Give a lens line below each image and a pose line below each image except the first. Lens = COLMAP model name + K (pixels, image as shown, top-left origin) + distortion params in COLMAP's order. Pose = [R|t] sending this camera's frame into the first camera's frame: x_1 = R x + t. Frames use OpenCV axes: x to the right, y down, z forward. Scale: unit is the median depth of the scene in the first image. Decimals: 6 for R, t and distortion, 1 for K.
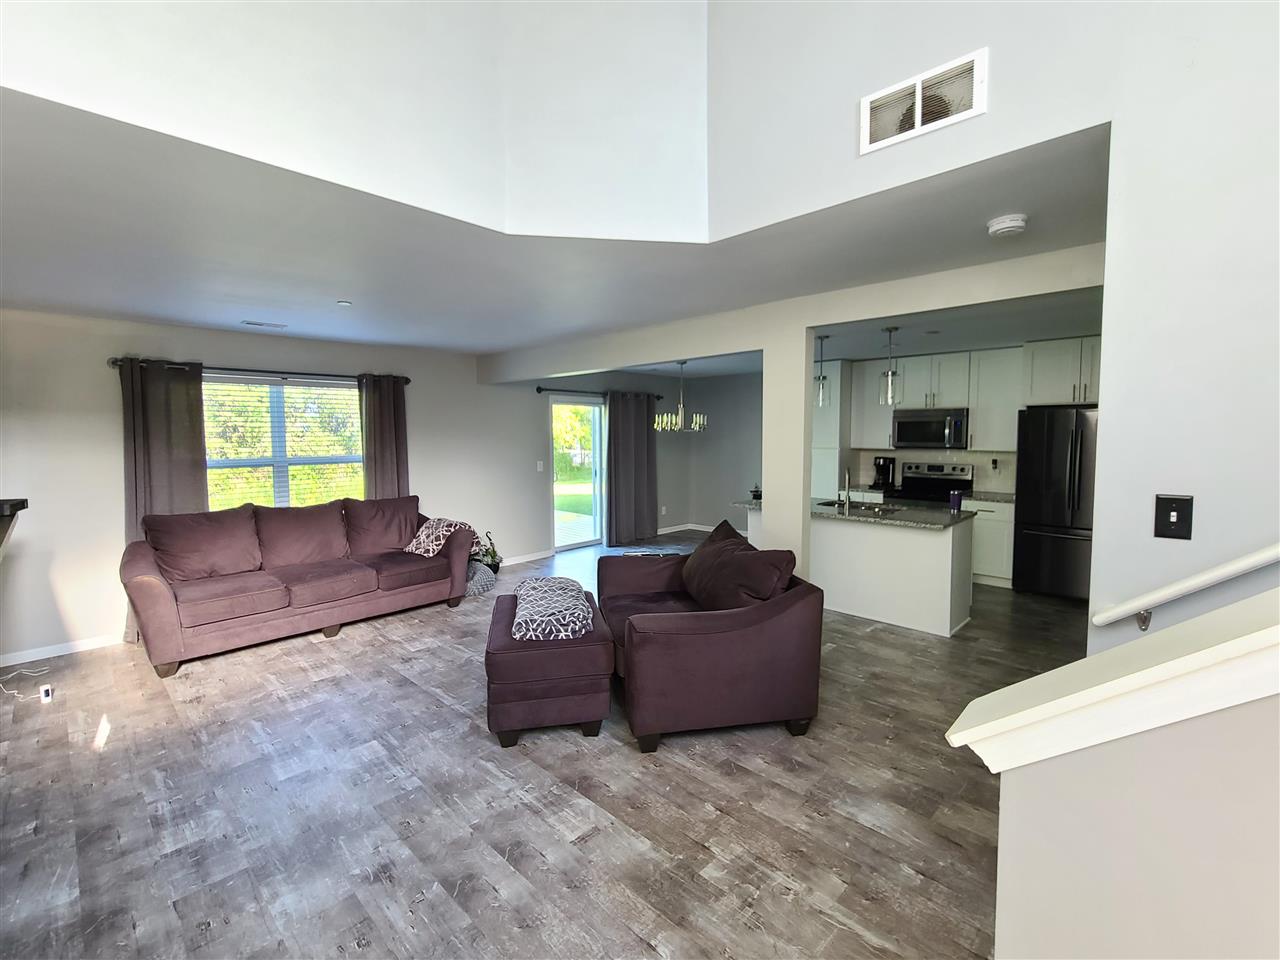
lens RADIAL K [[564.5, 0, 646.9], [0, 564.5, 466.8], [0, 0, 1]] dist [0.001239, -0.005152]
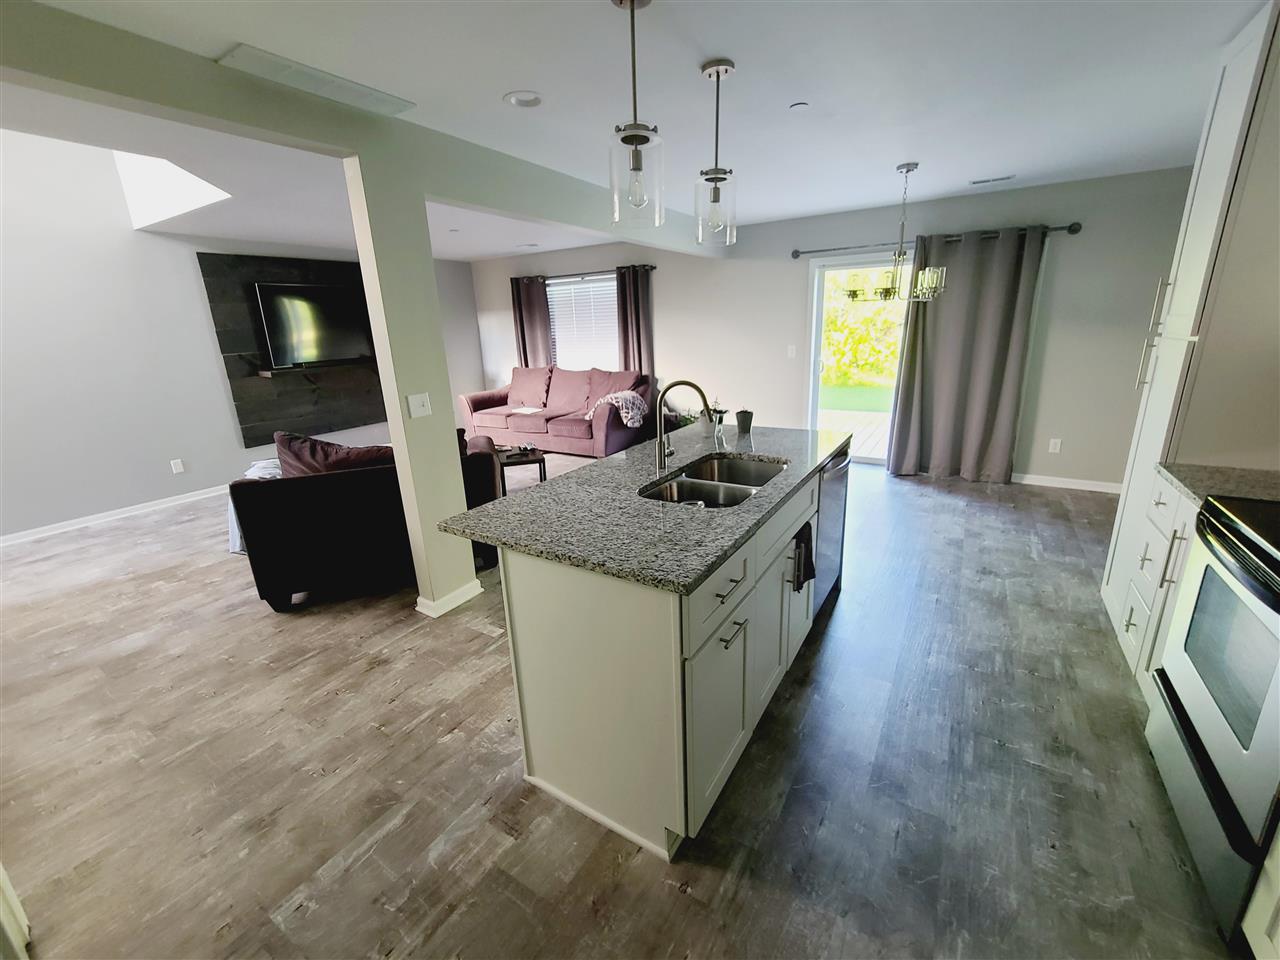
lens RADIAL K [[526.2, 0, 644.1], [0, 526.2, 467.3], [0, 0, 1]] dist [-0.001944, -0.000631]
pose [[0.205281, 0.256429, -0.944513, 0.825088], [-0.024842, 0.966120, 0.256896, -0.045313], [0.978388, -0.029272, 0.204697, 0.941245]]
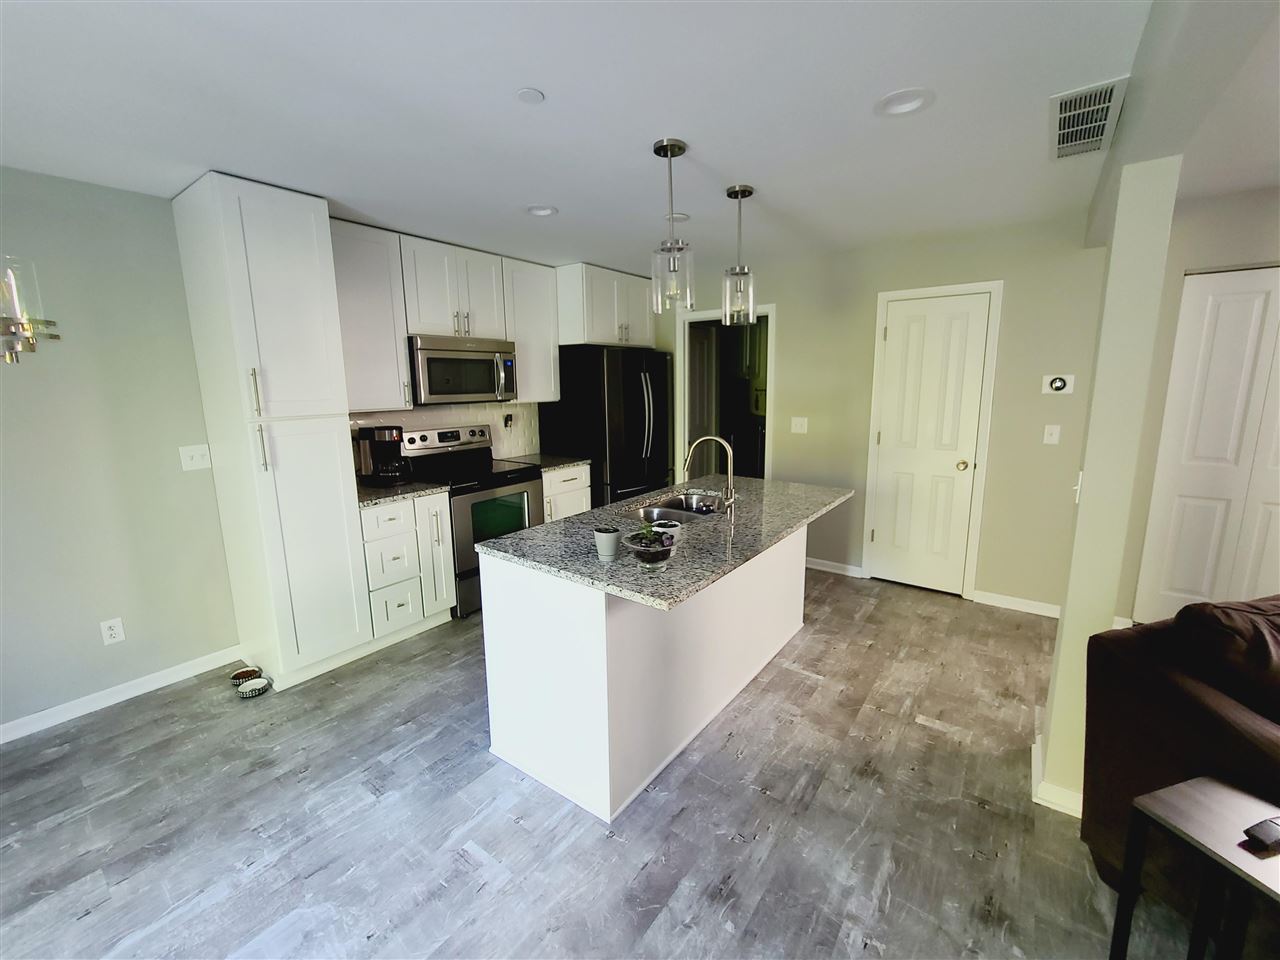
lens RADIAL K [[524.4, 0, 645.4], [0, 524.4, 472.2], [0, 0, 1]] dist [-0.000244, 0.000039]
pose [[-0.123979, -0.167330, 0.978074, -0.132742], [0.074019, 0.981374, 0.177277, -0.063512], [-0.989520, 0.094375, -0.109284, 1.195023]]
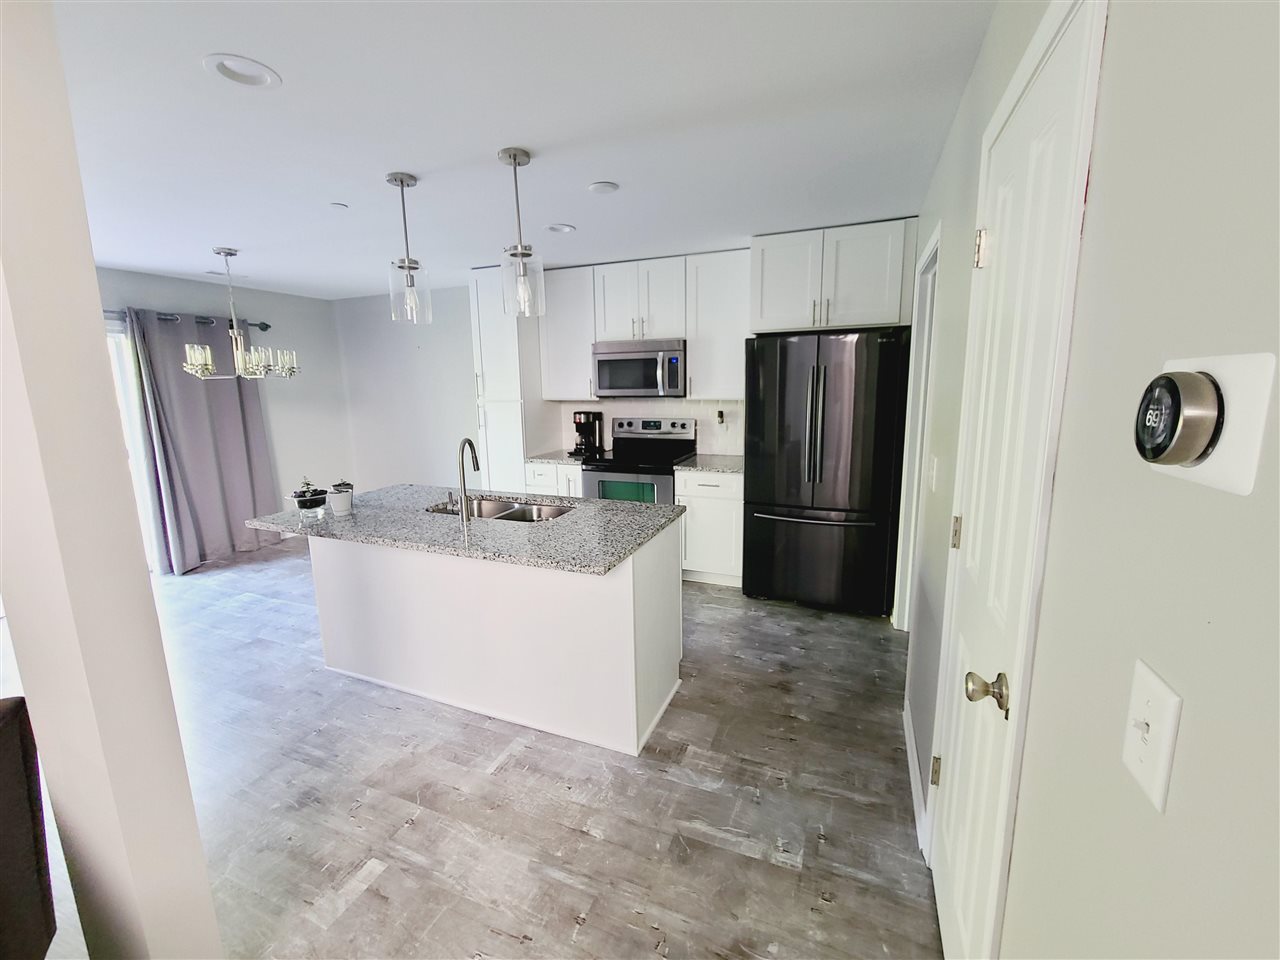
lens RADIAL K [[526.2, 0, 644.1], [0, 526.2, 467.3], [0, 0, 1]] dist [-0.001944, -0.000631]
pose [[0.929361, -0.073240, 0.361833, 0.354147], [0.037260, 0.993727, 0.105444, -0.021011], [-0.367286, -0.084514, 0.926260, 0.517738]]
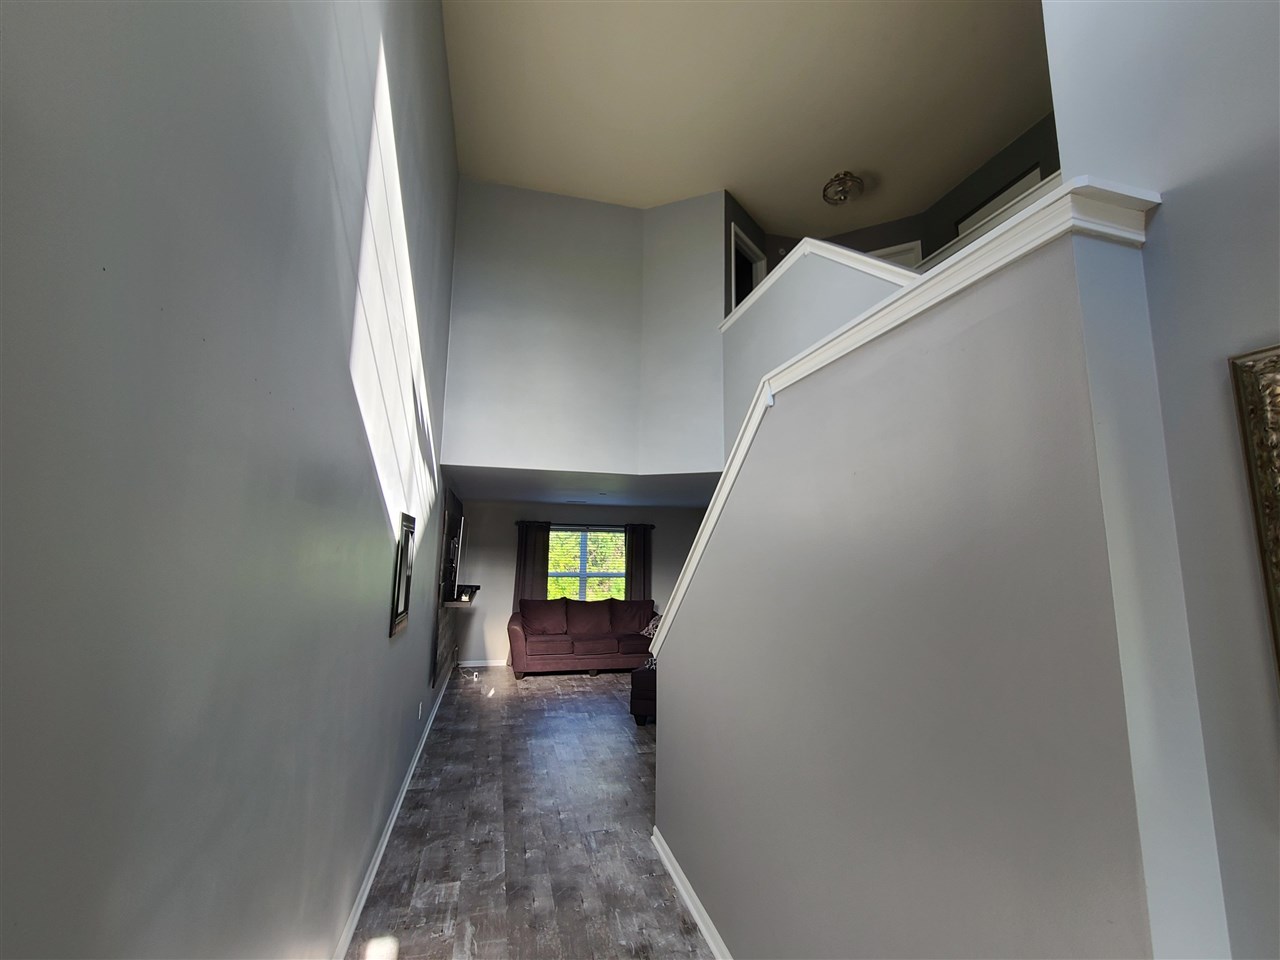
lens RADIAL K [[564.5, 0, 646.9], [0, 564.5, 466.8], [0, 0, 1]] dist [0.001239, -0.005152]
pose [[0.849477, -0.066918, -0.523364, 0.513343], [-0.049857, 0.977306, -0.205882, 0.015772], [0.525264, 0.200985, 0.826863, -0.464562]]
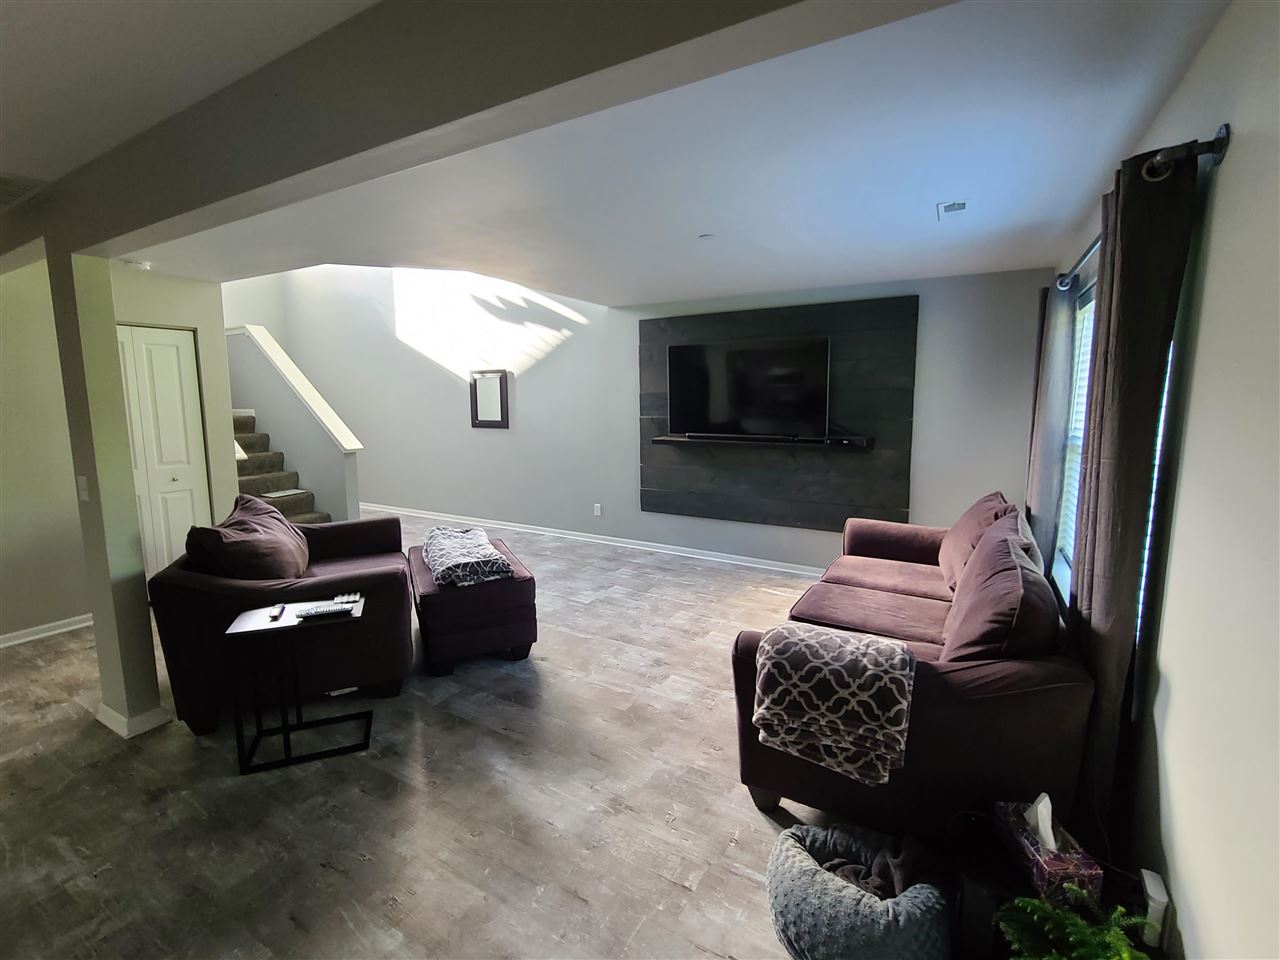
lens RADIAL K [[564.5, 0, 646.9], [0, 564.5, 466.8], [0, 0, 1]] dist [0.001239, -0.005152]
pose [[-0.971516, 0.034881, -0.234392, -0.185873], [-0.008388, 0.983426, 0.181117, -0.080383], [0.236825, 0.177924, -0.955121, 1.470438]]
